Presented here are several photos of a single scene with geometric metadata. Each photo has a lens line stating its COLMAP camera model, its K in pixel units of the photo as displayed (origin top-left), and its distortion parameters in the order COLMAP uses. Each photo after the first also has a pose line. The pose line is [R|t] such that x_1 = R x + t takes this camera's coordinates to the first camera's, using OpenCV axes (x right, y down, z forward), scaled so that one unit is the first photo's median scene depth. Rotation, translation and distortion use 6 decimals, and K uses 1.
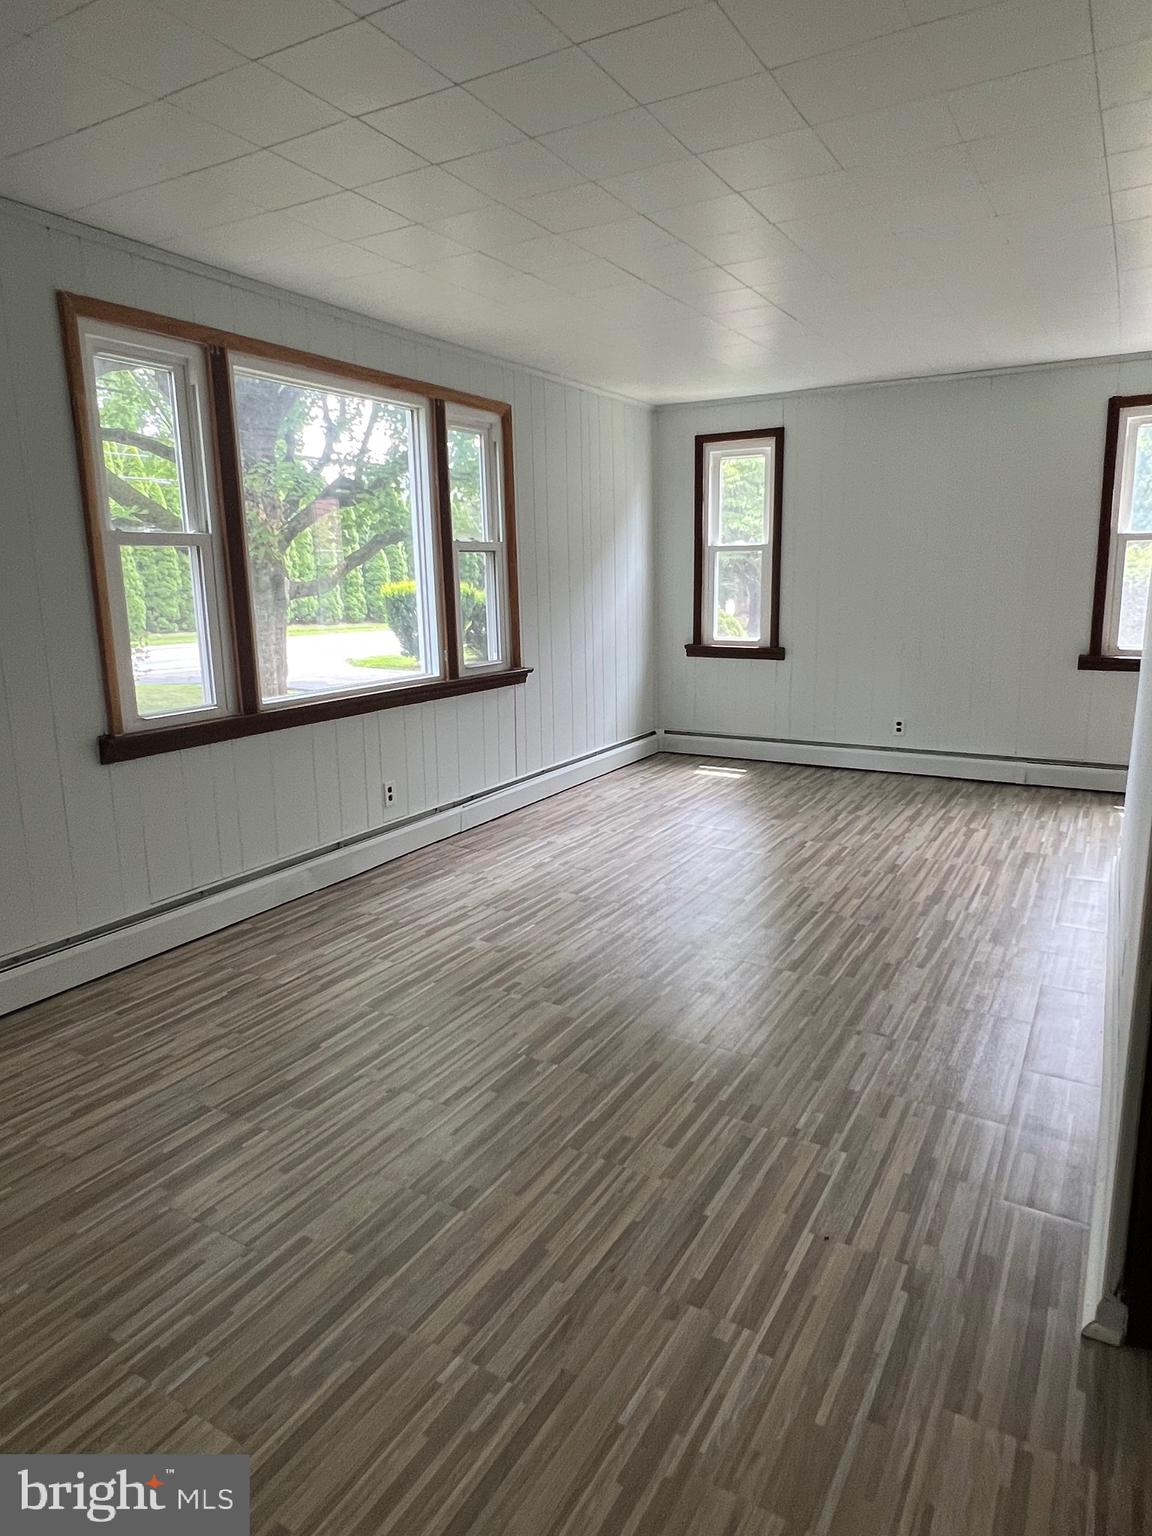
lens RADIAL K [[948.1, 0, 568.8], [0, 948.1, 765.9], [0, 0, 1]] dist [0.000585, -0.003441]
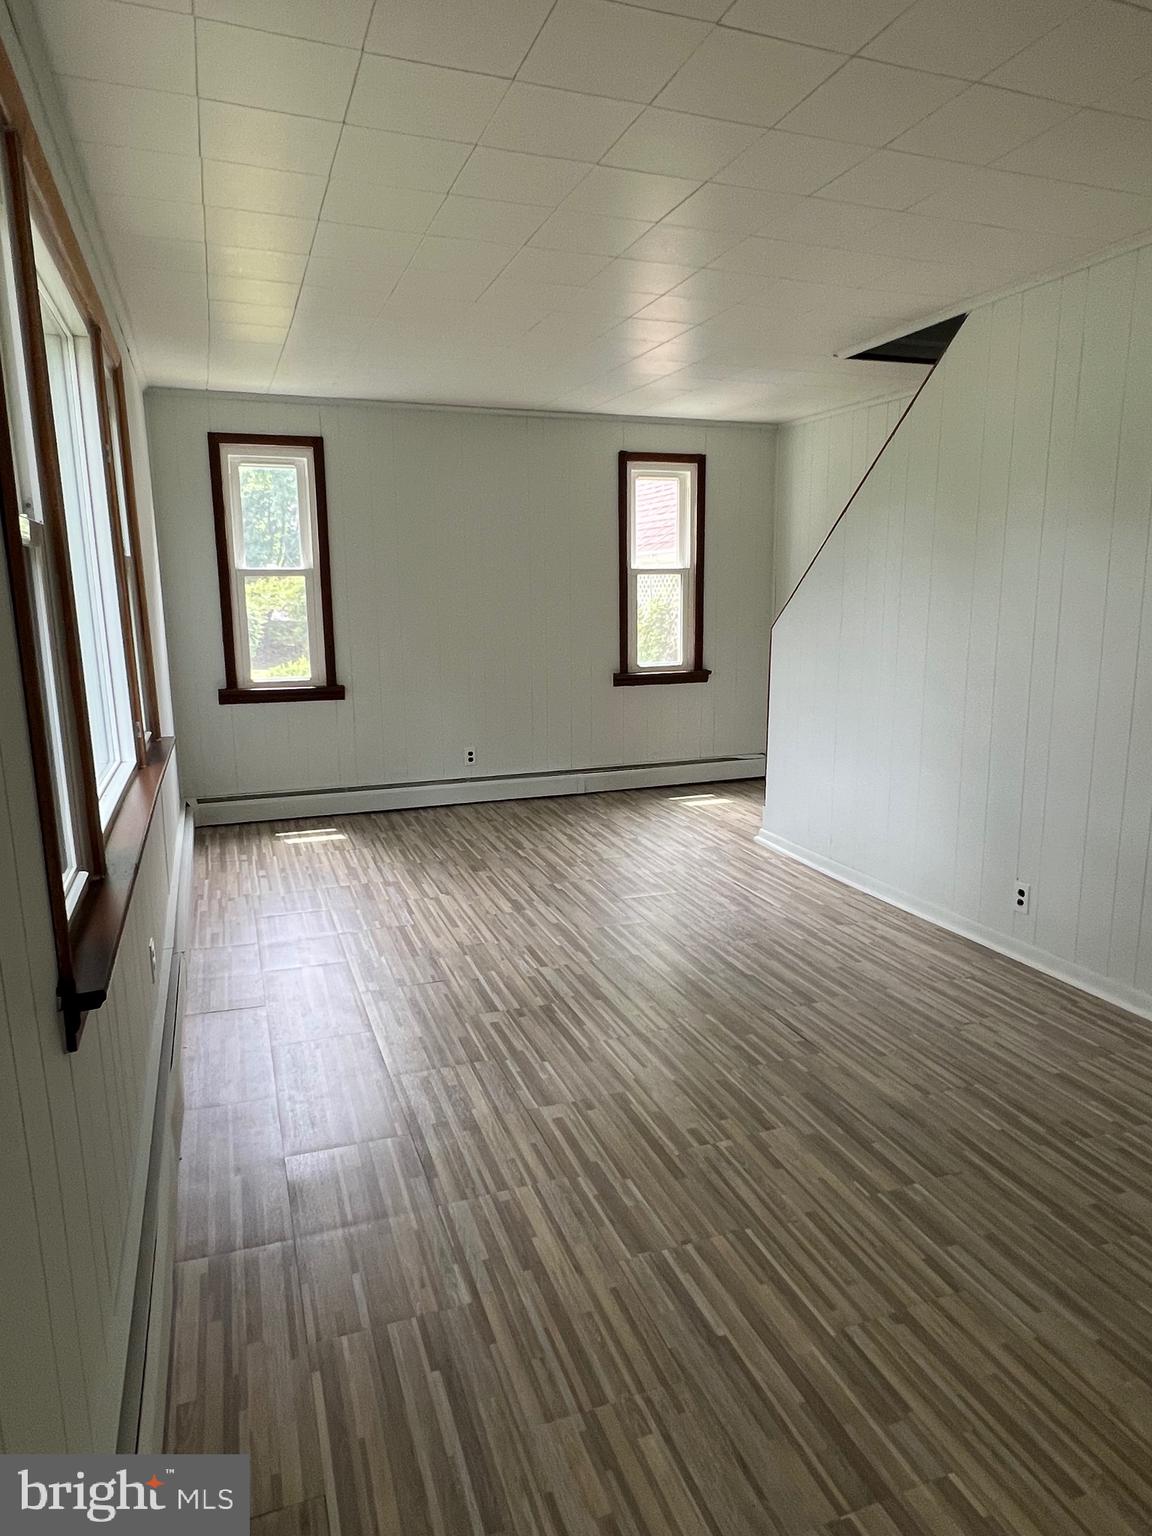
lens RADIAL K [[948.1, 0, 574.8], [0, 948.1, 773.6], [0, 0, 1]] dist [0.000585, -0.003441]
pose [[0.628236, -0.140730, 0.765190, -0.456197], [0.153221, 0.986623, 0.055657, -0.081402], [-0.762786, 0.082278, 0.641395, 0.370841]]
